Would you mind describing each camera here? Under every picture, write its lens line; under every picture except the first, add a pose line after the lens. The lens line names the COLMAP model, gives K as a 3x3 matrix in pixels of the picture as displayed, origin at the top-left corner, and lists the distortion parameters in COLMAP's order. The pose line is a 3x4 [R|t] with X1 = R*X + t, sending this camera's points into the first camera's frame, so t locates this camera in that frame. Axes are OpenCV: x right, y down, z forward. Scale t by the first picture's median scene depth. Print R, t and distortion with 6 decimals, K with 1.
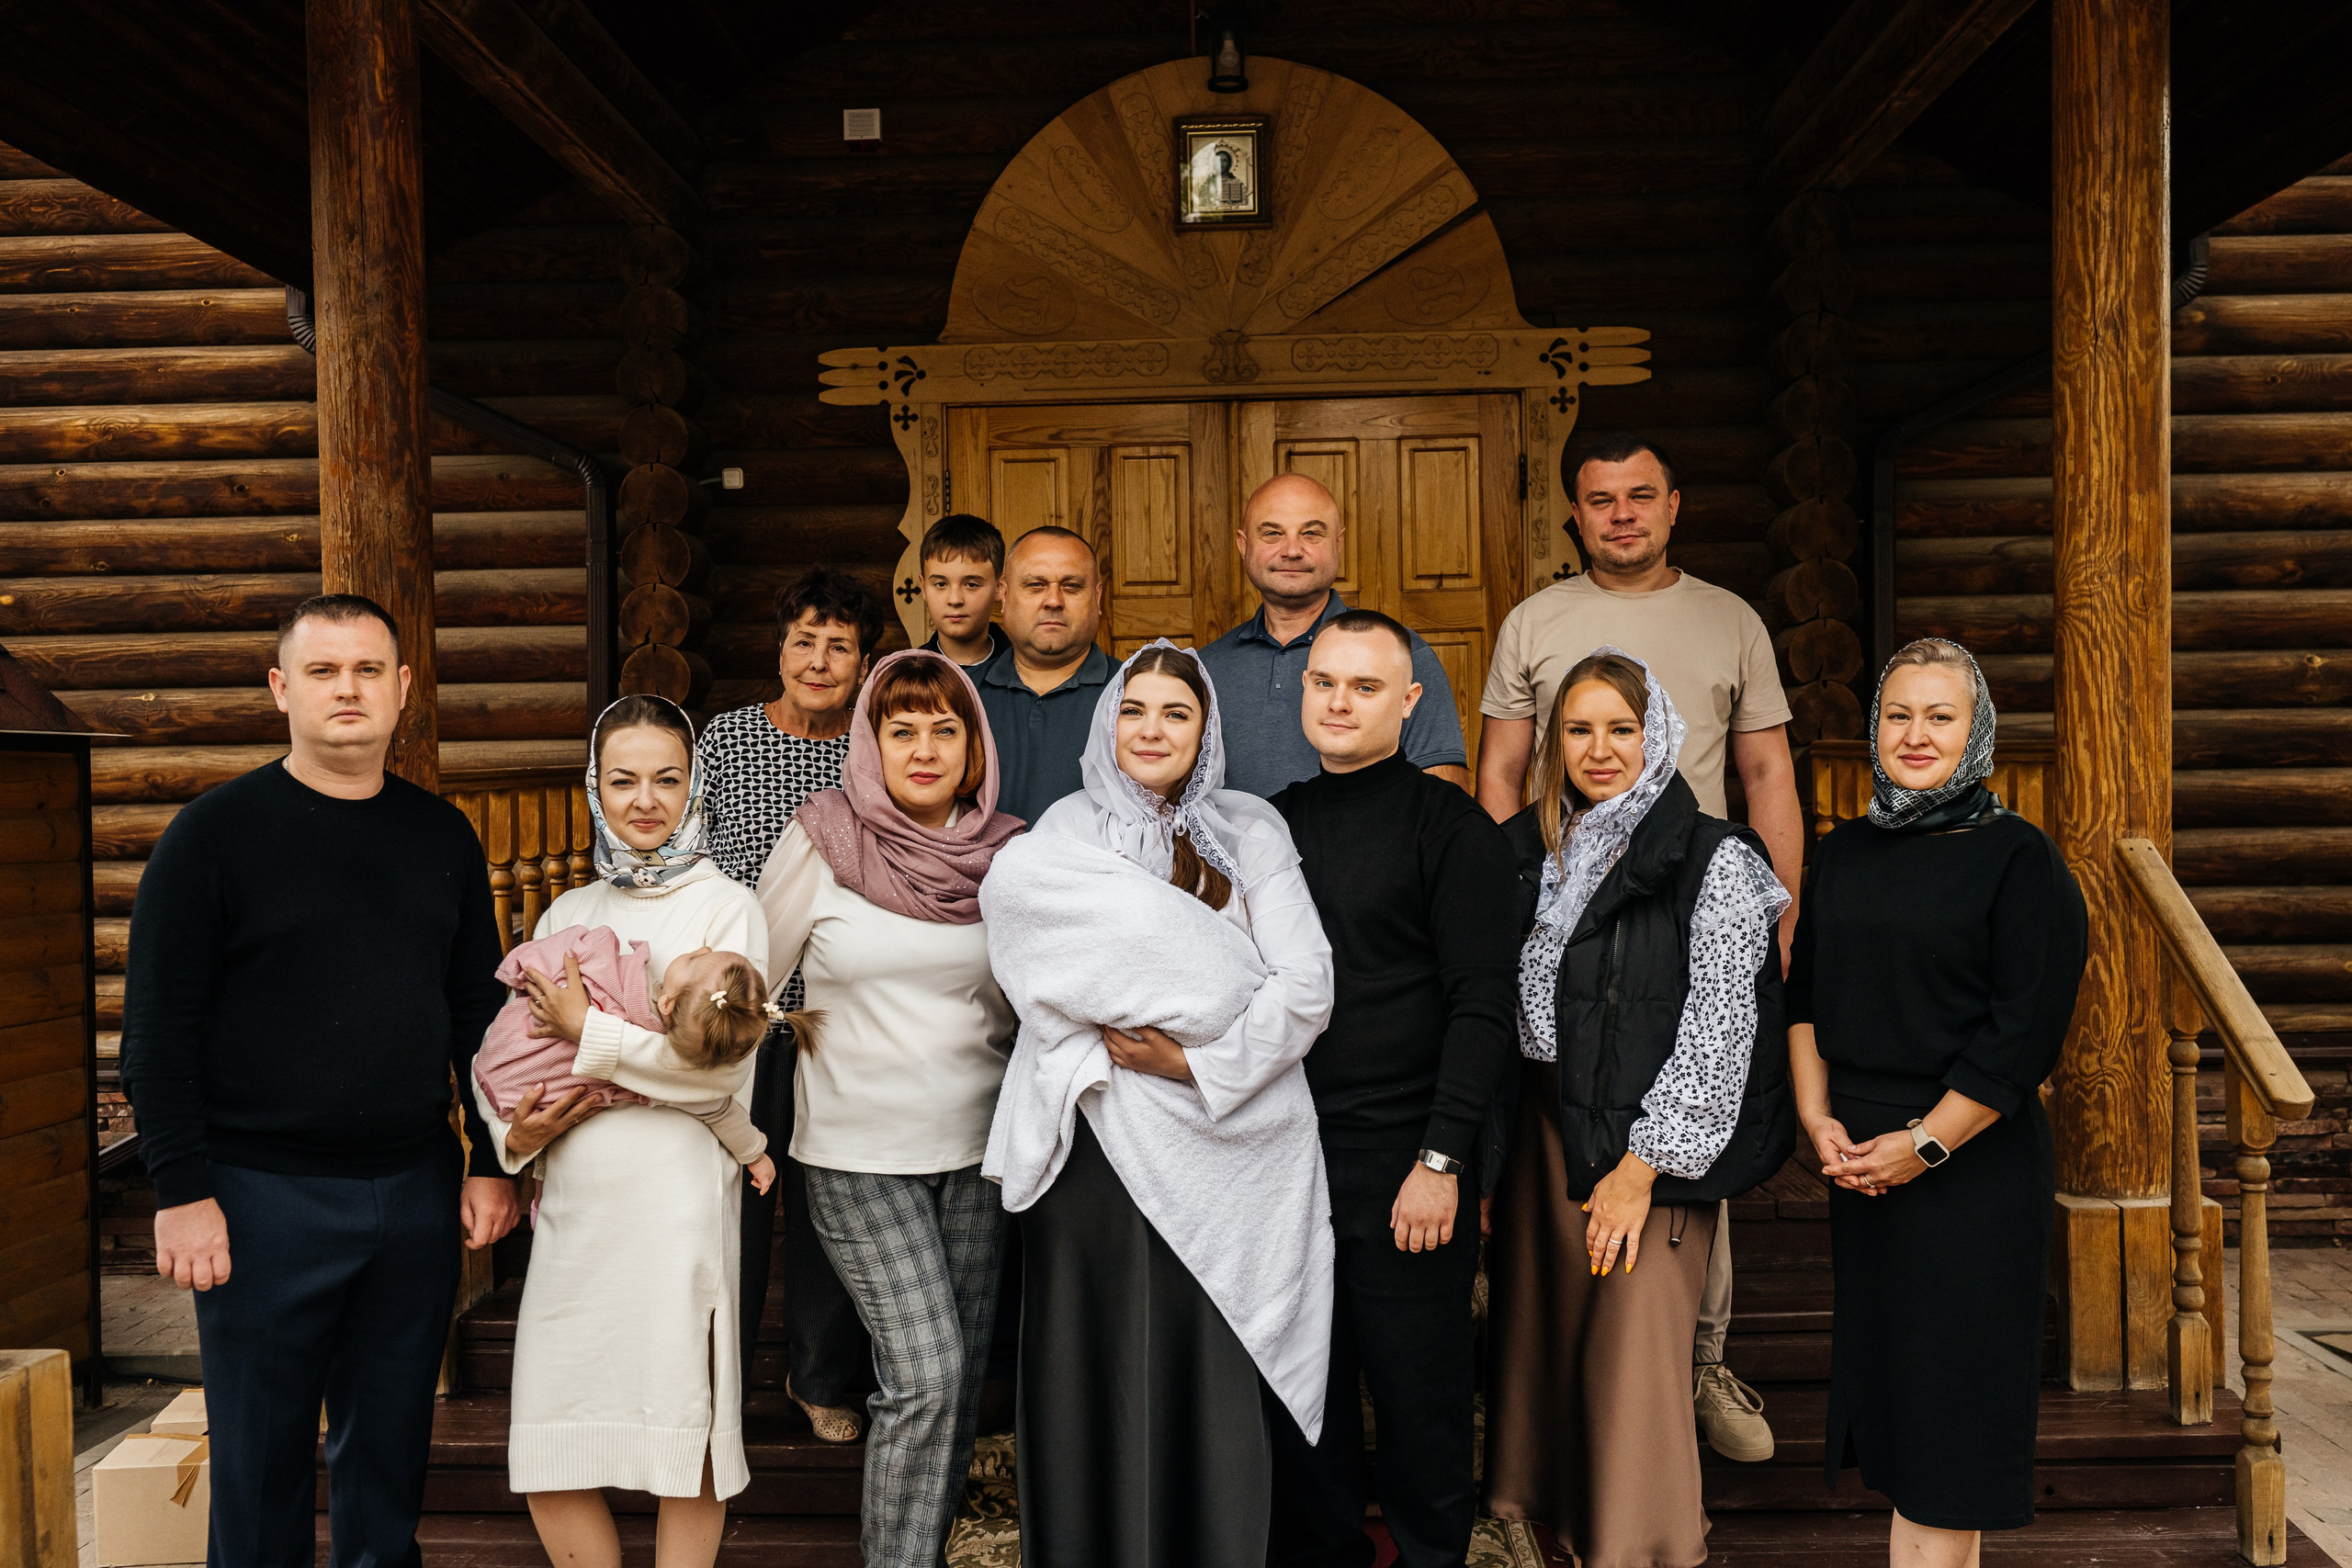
lens RADIAL K [[2287.6, 0, 1177.5], [0, 2287.6, 793.0], [0, 0, 1]] dist [-0.007974, 0.000000]
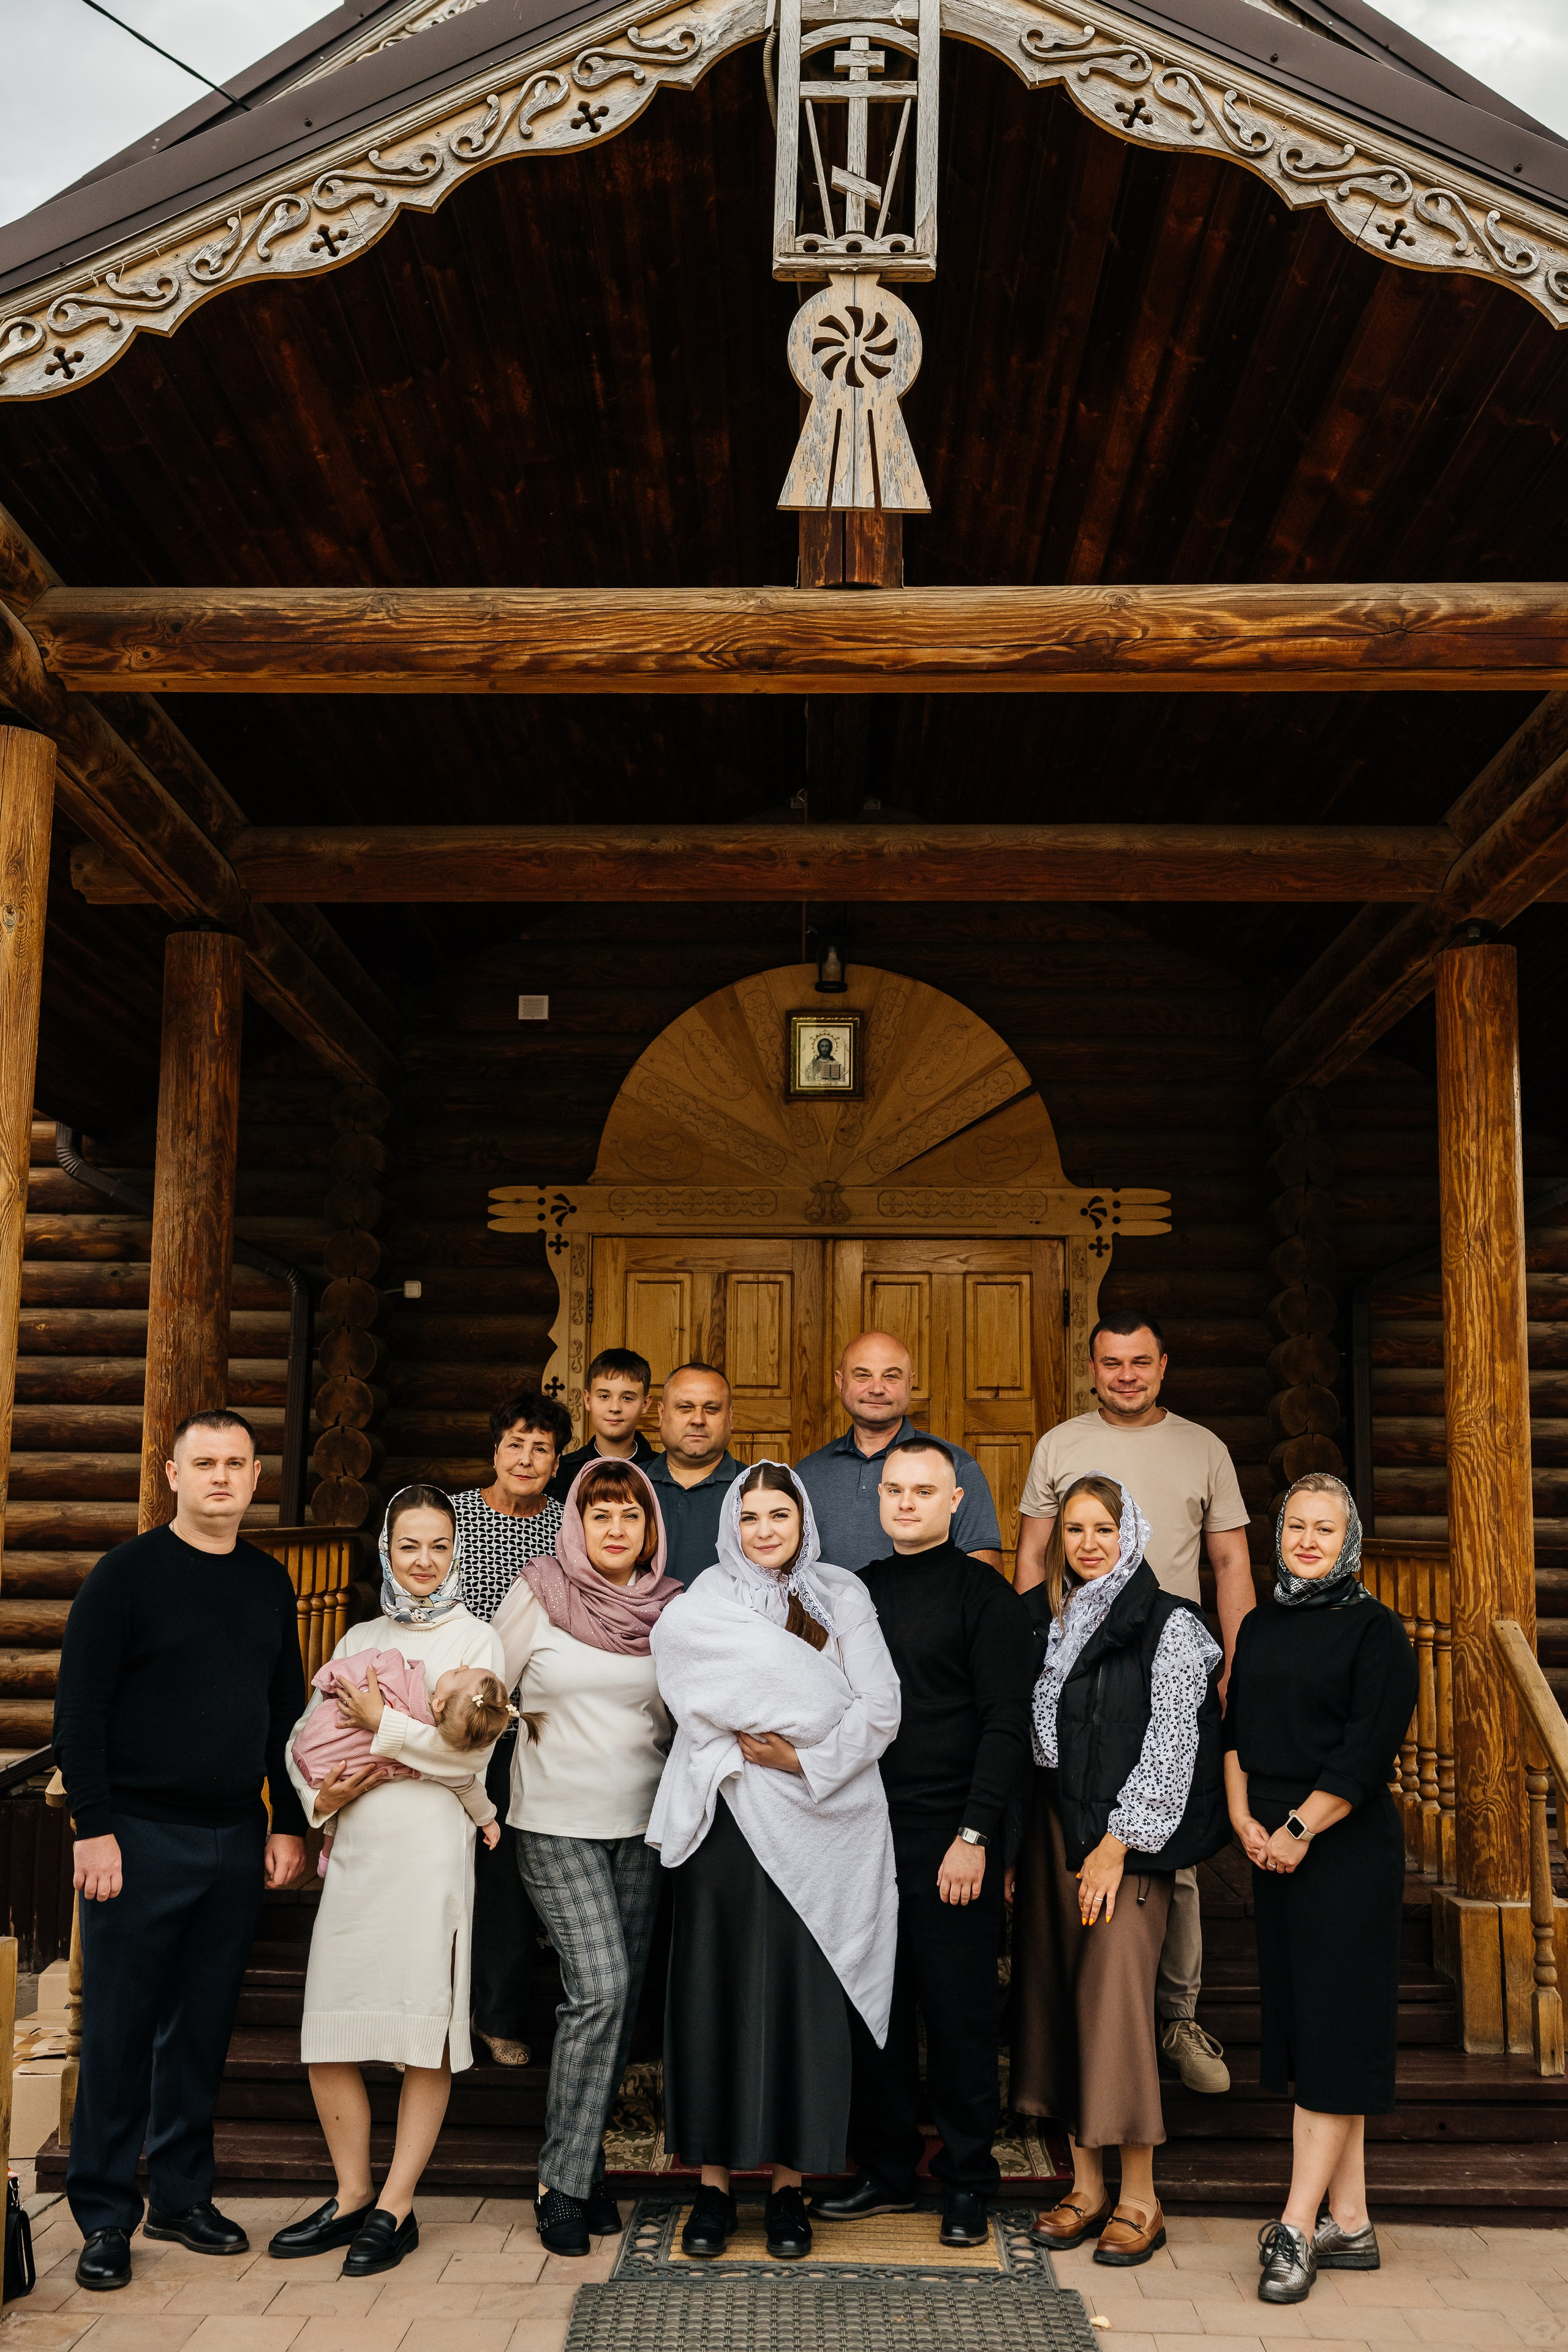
lens RADIAL K [[2287.9, 0, 777.6], [0, 2287.9, 1170.1], [0, 0, 1]] dist [-0.007974, 0.000000]
pose [[0.999523, 0.029900, 0.007707, -0.022948], [-0.028164, 0.985148, -0.169380, -0.001187], [-0.012657, 0.169082, 0.985521, -0.350806]]
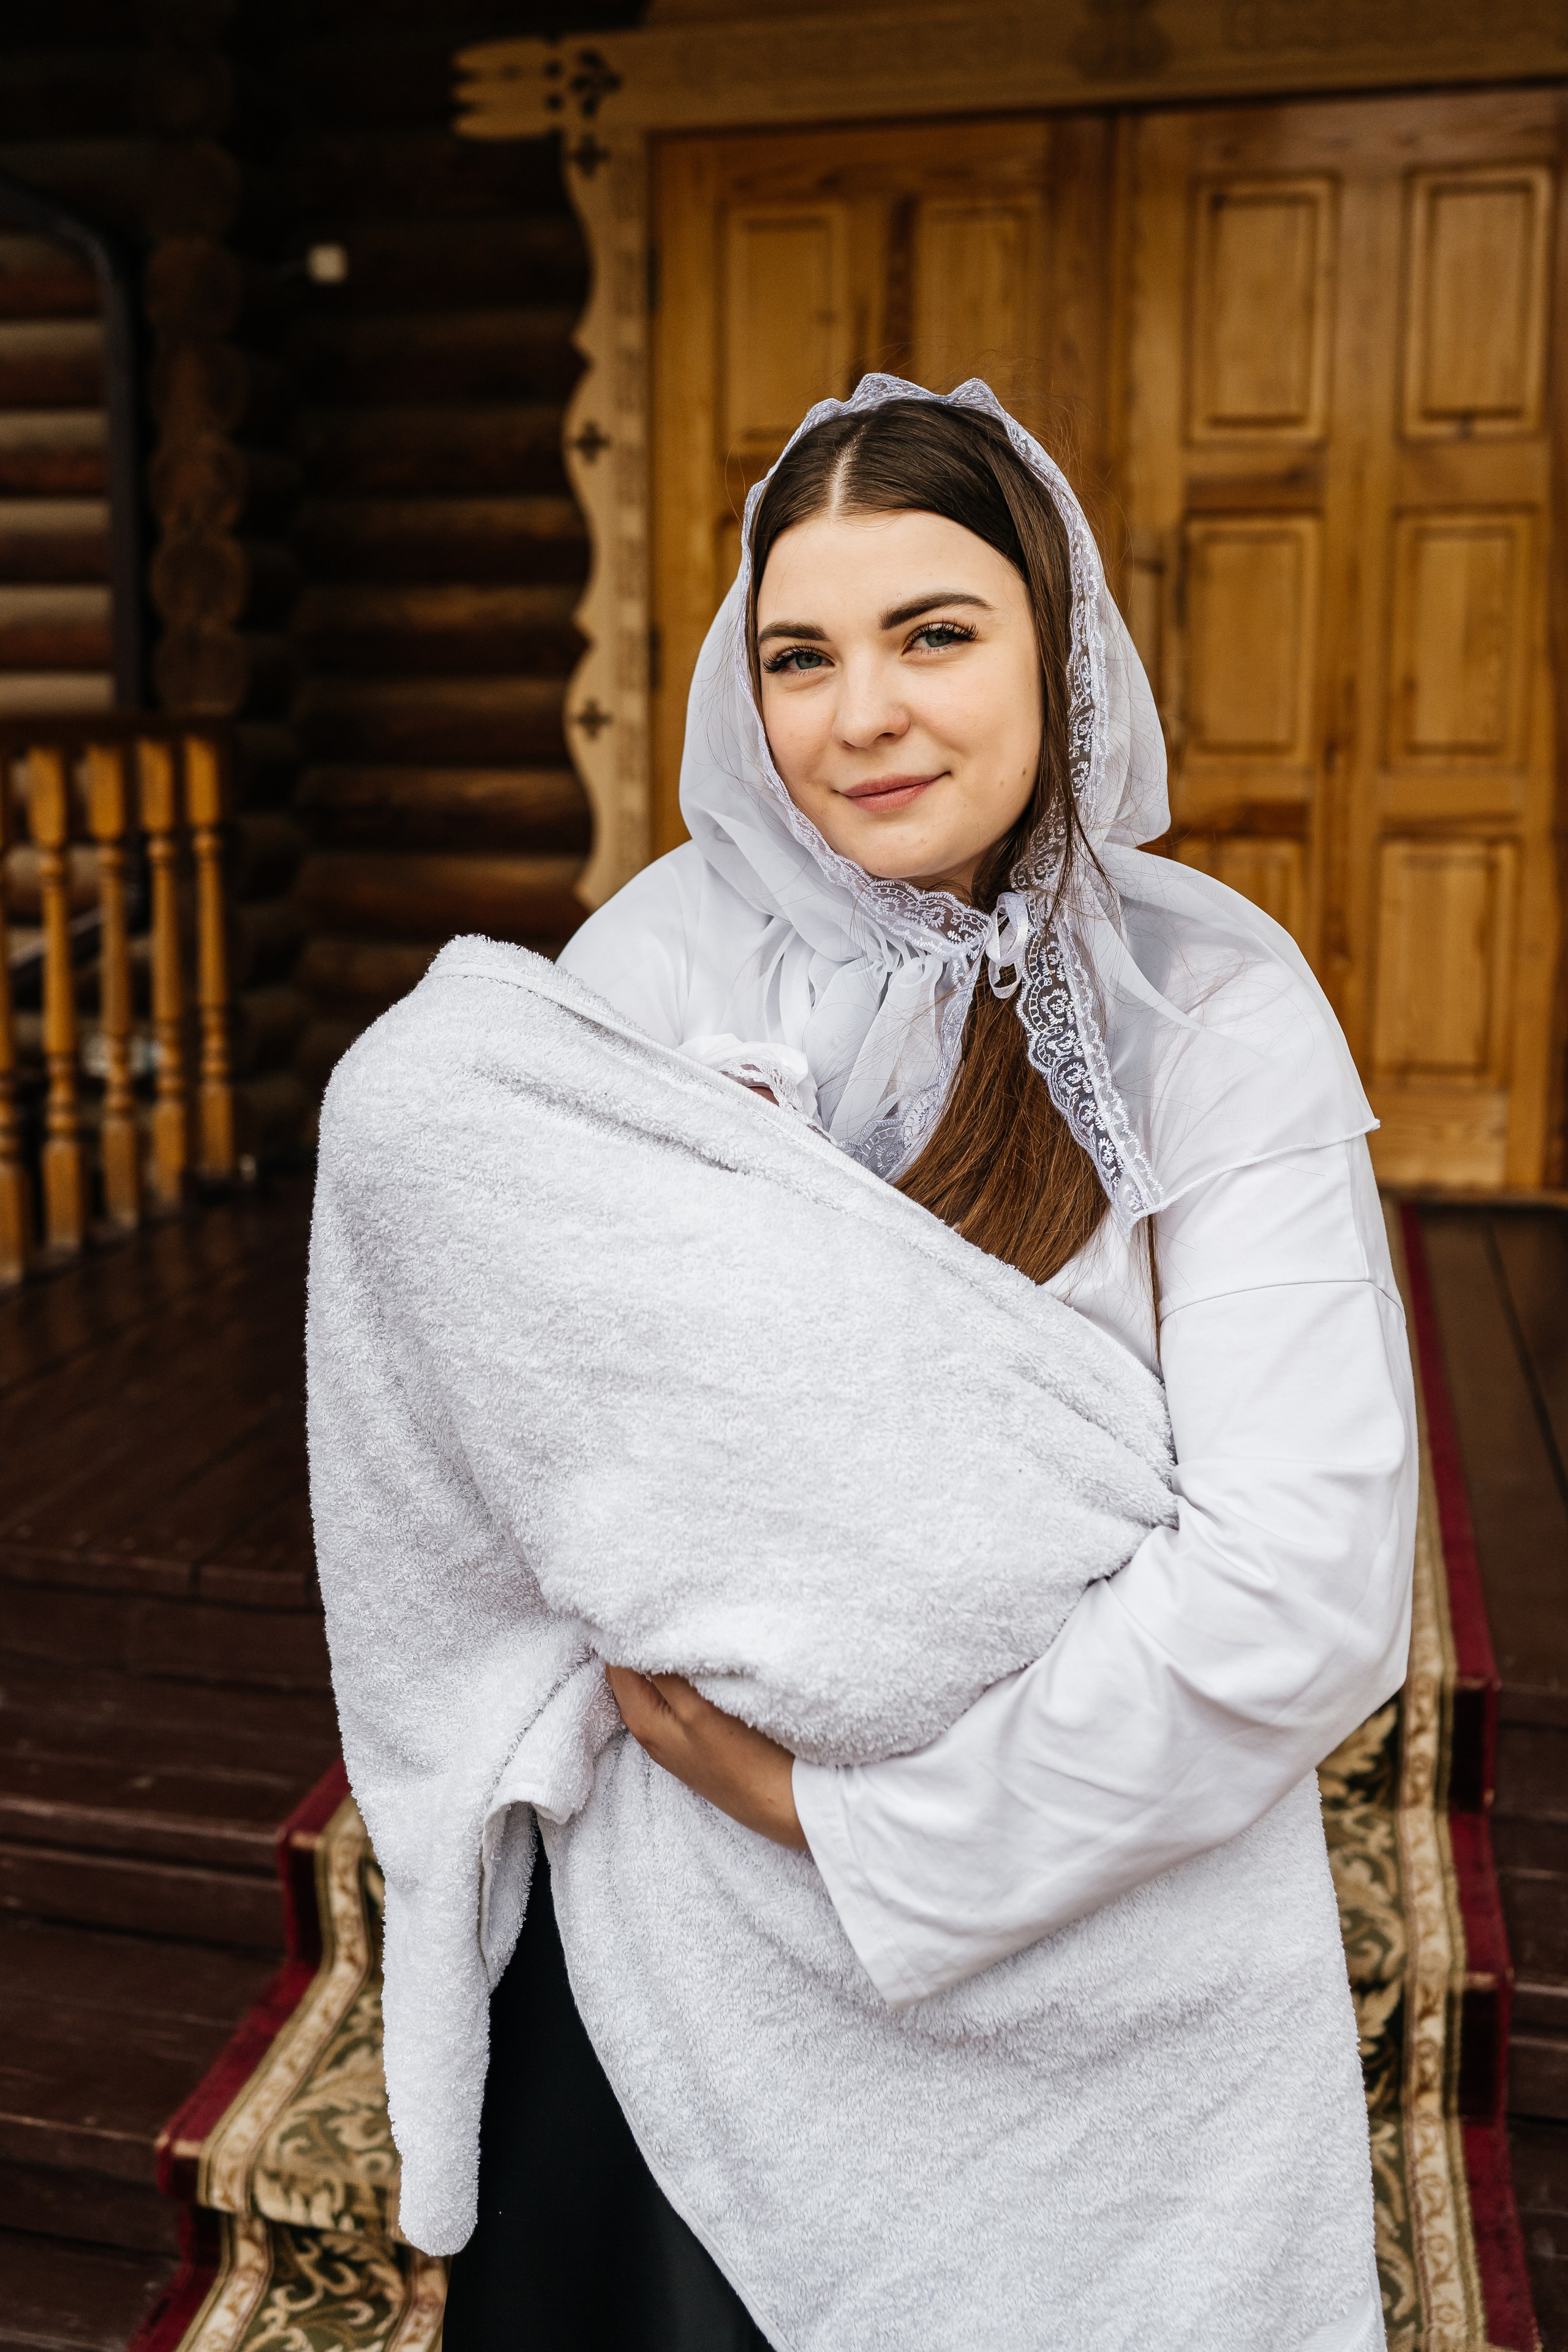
lens RADIAL K [[2287.9, 0, 748.3], [0, 2287.9, 1114.9], [0, 0, 1]] dist [-0.007974, 0.000000]
pose [[0.990712, 0.040361, -0.129847, 0.025808], [-0.019462, 0.987189, 0.158366, -0.011324], [0.134575, -0.154368, 0.978805, 0.620042]]
